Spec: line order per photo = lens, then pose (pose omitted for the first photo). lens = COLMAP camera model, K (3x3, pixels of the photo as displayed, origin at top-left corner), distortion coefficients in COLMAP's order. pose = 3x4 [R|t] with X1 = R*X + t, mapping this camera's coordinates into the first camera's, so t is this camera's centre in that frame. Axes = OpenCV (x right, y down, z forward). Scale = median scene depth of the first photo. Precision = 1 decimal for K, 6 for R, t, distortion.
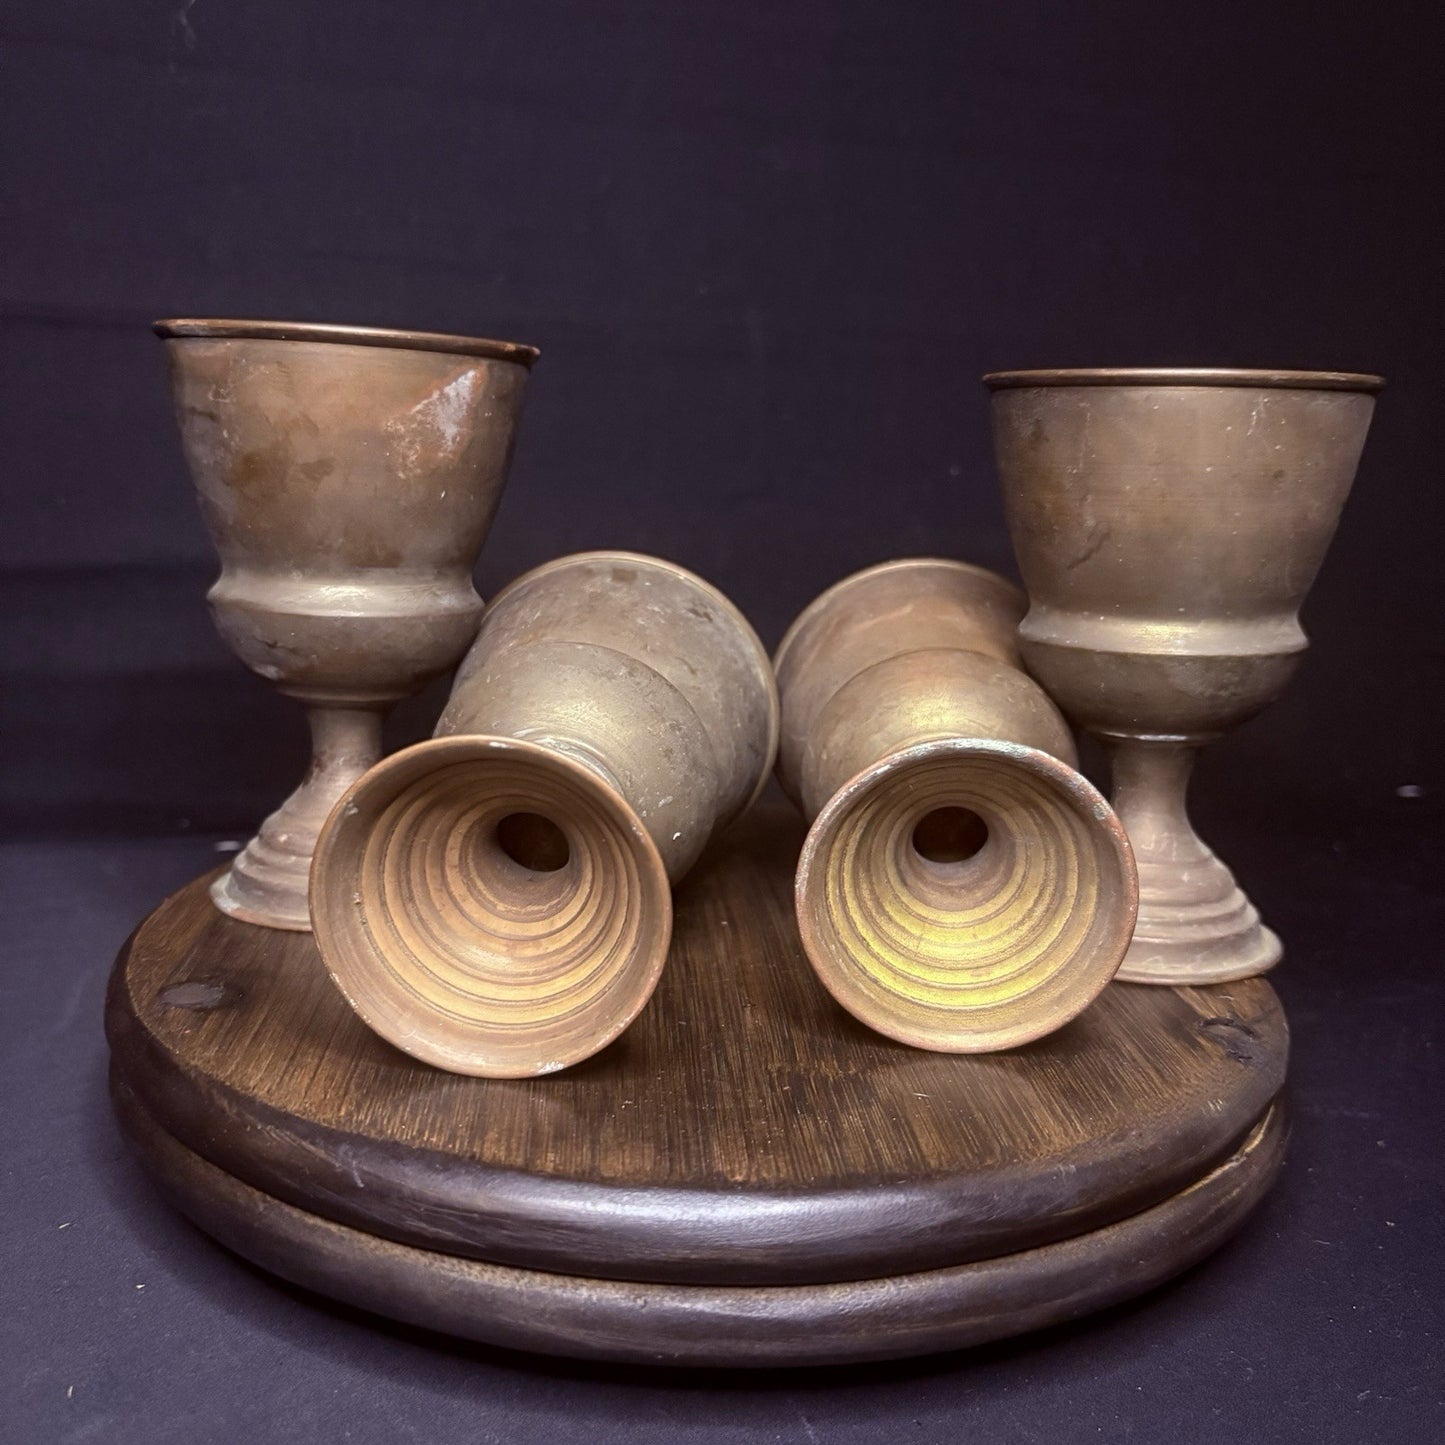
lens RADIAL K [[1519.7, 0, 736.0], [0, 1519.7, 721.1], [0, 0, 1]] dist [0.146190, -0.617076]
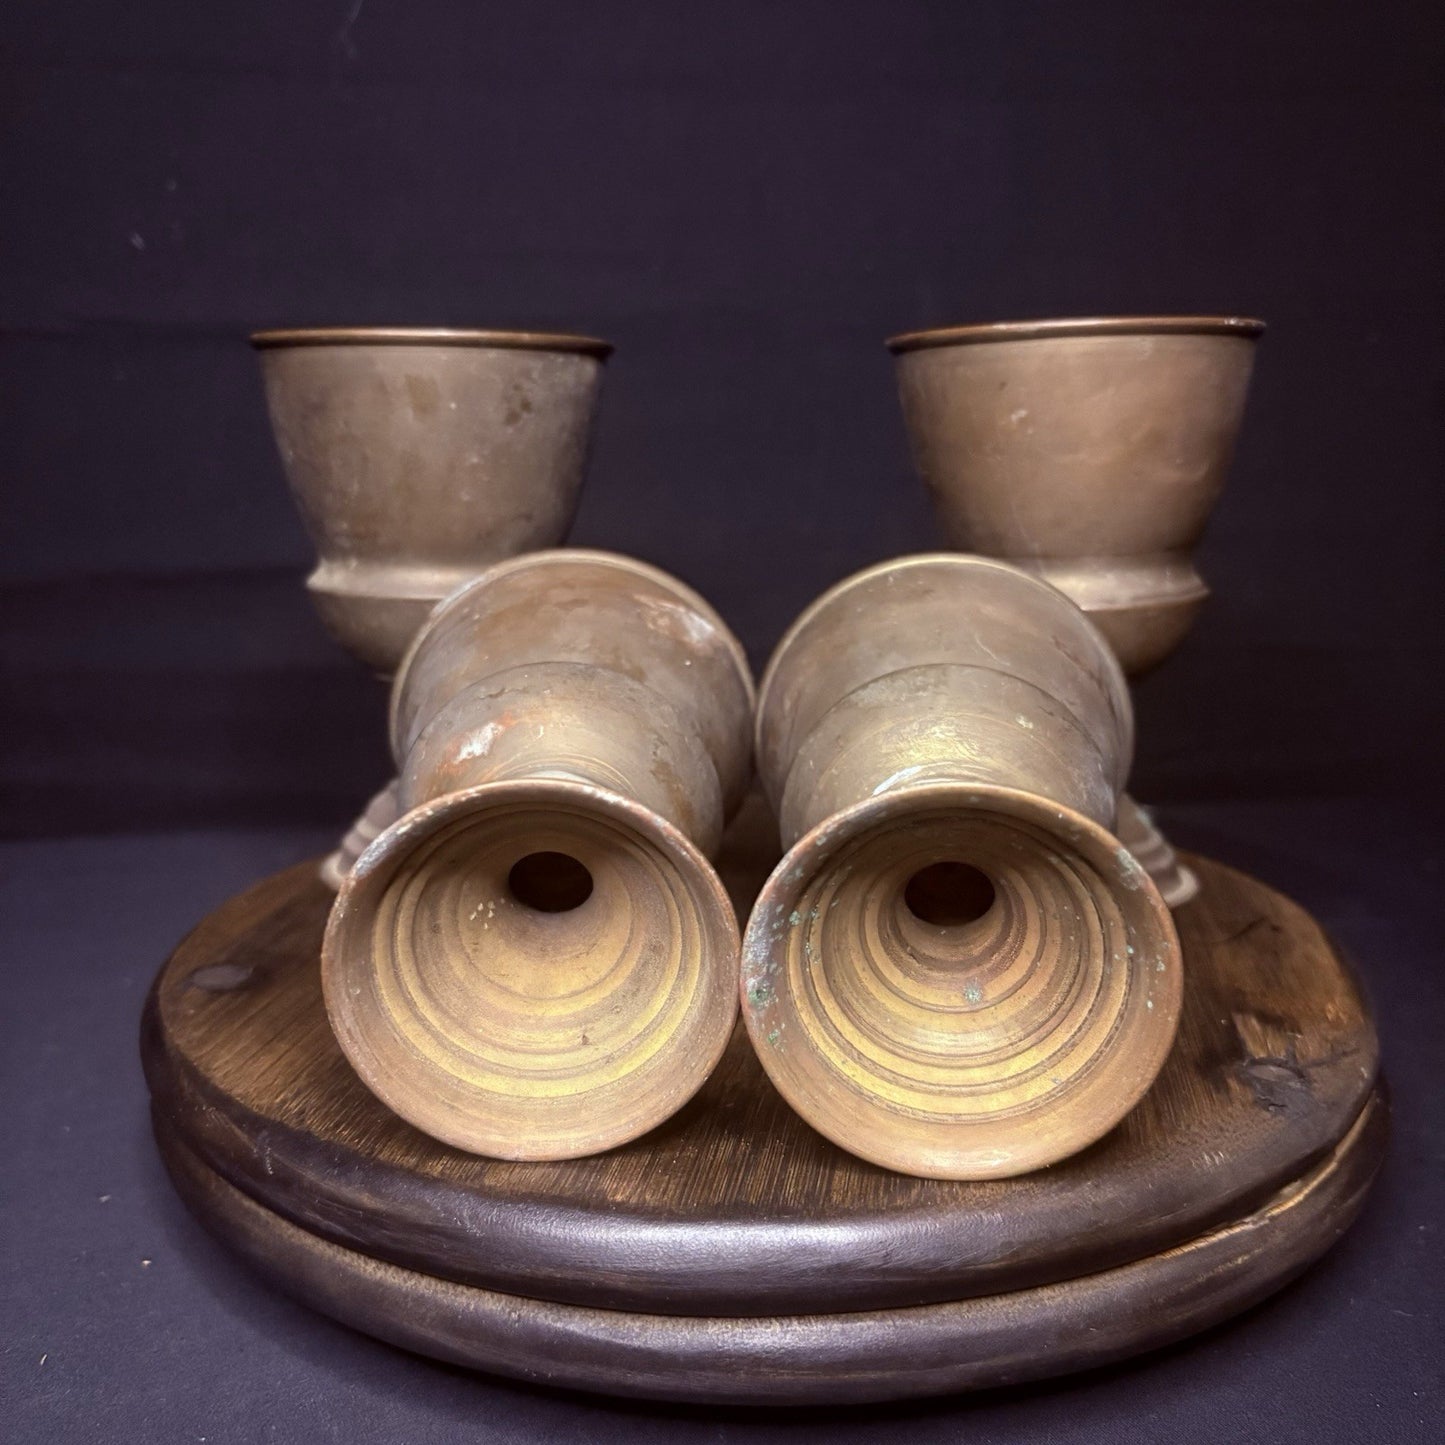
lens RADIAL K [[1532.7, 0, 721.5], [0, 1532.7, 744.8], [0, 0, 1]] dist [0.058495, -0.251534]
pose [[0.967082, 0.009584, -0.254286, 0.256542], [-0.003733, 0.999717, 0.023484, -0.004135], [0.254439, -0.021762, 0.966844, 0.085458]]
